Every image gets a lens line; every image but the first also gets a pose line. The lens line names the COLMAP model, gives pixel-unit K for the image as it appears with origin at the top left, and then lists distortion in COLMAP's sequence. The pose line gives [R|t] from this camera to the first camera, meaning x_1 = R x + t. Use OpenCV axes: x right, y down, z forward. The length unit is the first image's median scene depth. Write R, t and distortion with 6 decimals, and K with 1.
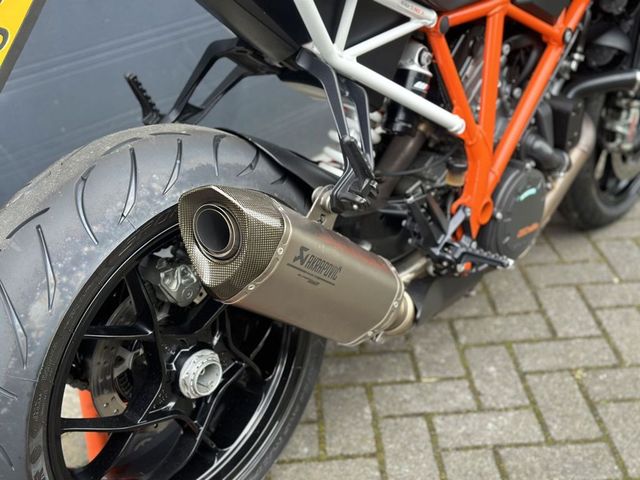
lens RADIAL K [[882.7, 0, 319.6], [0, 882.7, 266.6], [0, 0, 1]] dist [0.039993, 0.069292]
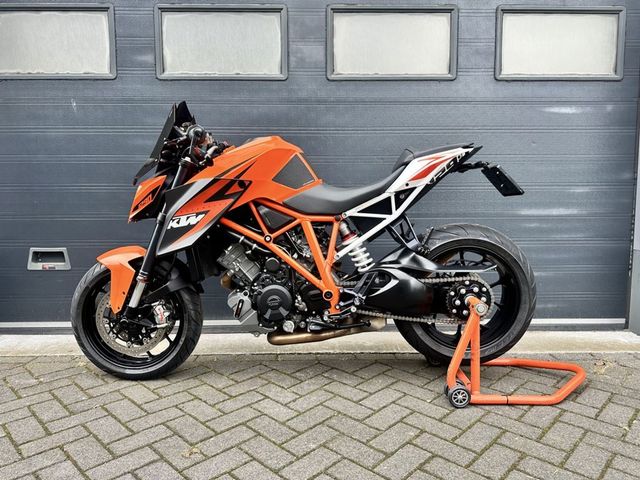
lens RADIAL K [[452.4, 0, 318.2], [0, 452.4, 238.8], [0, 0, 1]] dist [0.005564, -0.000247]
pose [[0.678491, 0.117712, -0.725116, 1.044695], [-0.397367, 0.889013, -0.227499, 0.026973], [0.617858, 0.442493, 0.649962, 0.196878]]
